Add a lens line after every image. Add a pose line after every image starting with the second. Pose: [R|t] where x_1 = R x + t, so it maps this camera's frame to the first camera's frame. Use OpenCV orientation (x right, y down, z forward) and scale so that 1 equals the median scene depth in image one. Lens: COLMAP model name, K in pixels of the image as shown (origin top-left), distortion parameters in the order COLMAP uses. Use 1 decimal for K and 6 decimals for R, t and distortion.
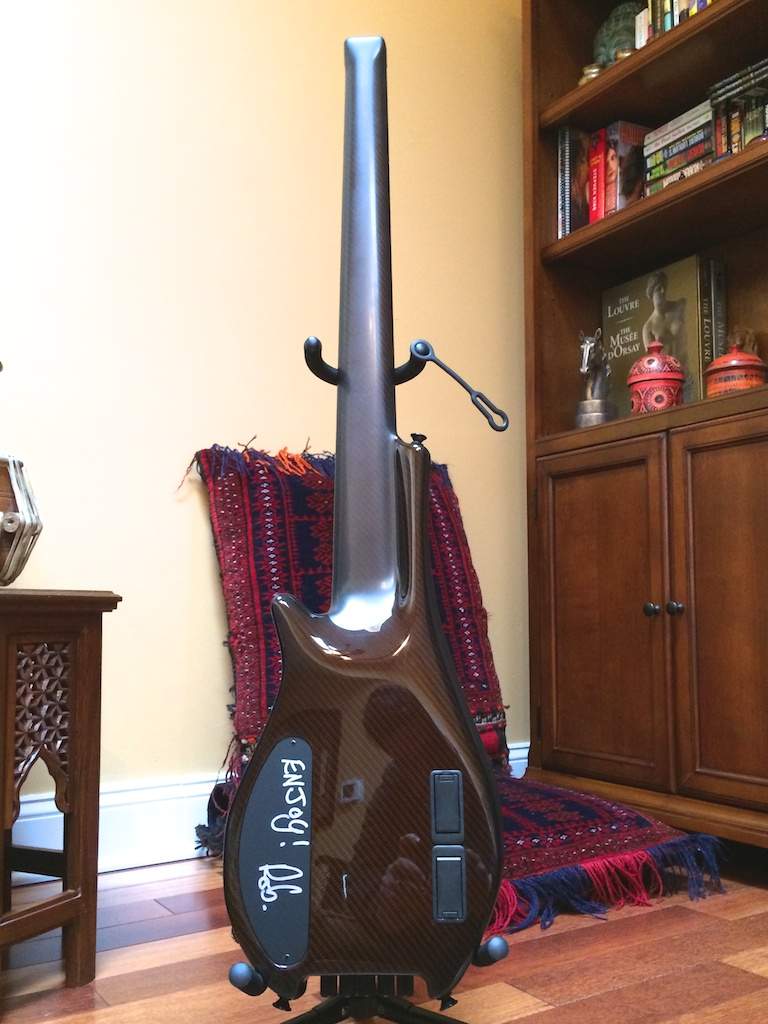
lens RADIAL K [[901.5, 0, 384.0], [0, 901.5, 512.0], [0, 0, 1]] dist [0.047814, -0.007188]
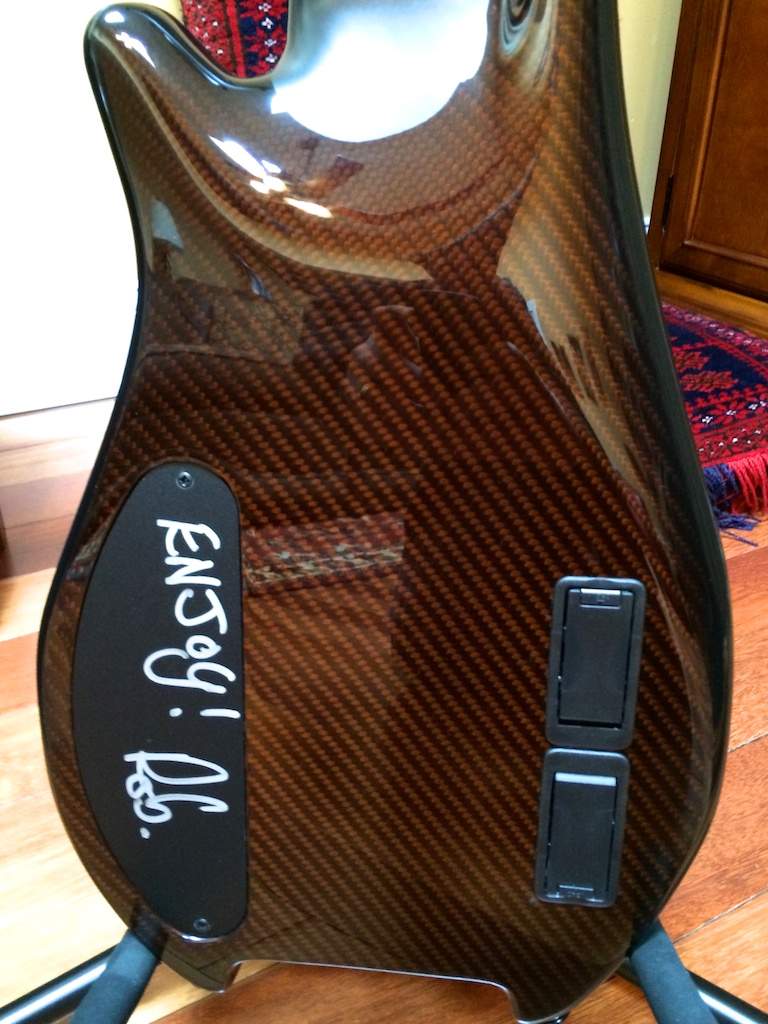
lens RADIAL K [[901.5, 0, 384.0], [0, 901.5, 512.0], [0, 0, 1]] dist [0.047814, -0.007188]
pose [[0.998314, 0.037029, -0.044705, -0.001960], [-0.003762, 0.809774, 0.586730, 0.031873], [0.057927, -0.585572, 0.808548, 0.434030]]
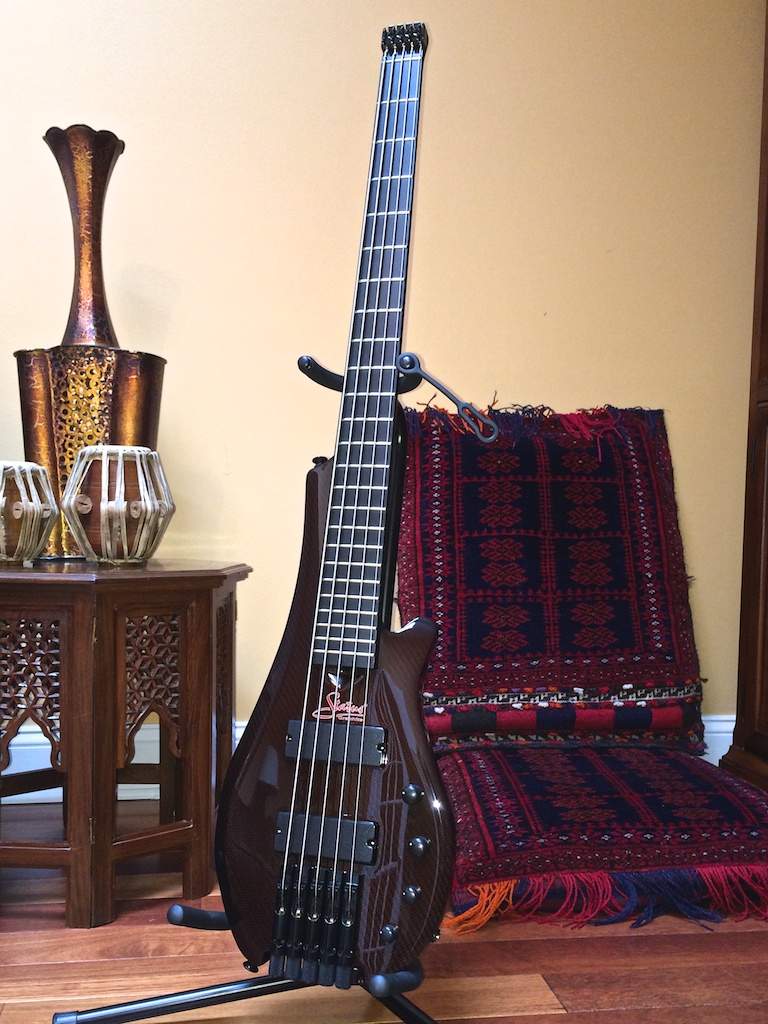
lens RADIAL K [[907.1, 0, 344.7], [0, 907.1, 533.7], [0, 0, 1]] dist [0.043228, -0.014275]
pose [[0.916287, 0.024745, -0.399756, 0.252794], [0.022999, 0.993192, 0.114194, -0.070591], [0.399861, -0.113828, 0.909480, 0.035573]]
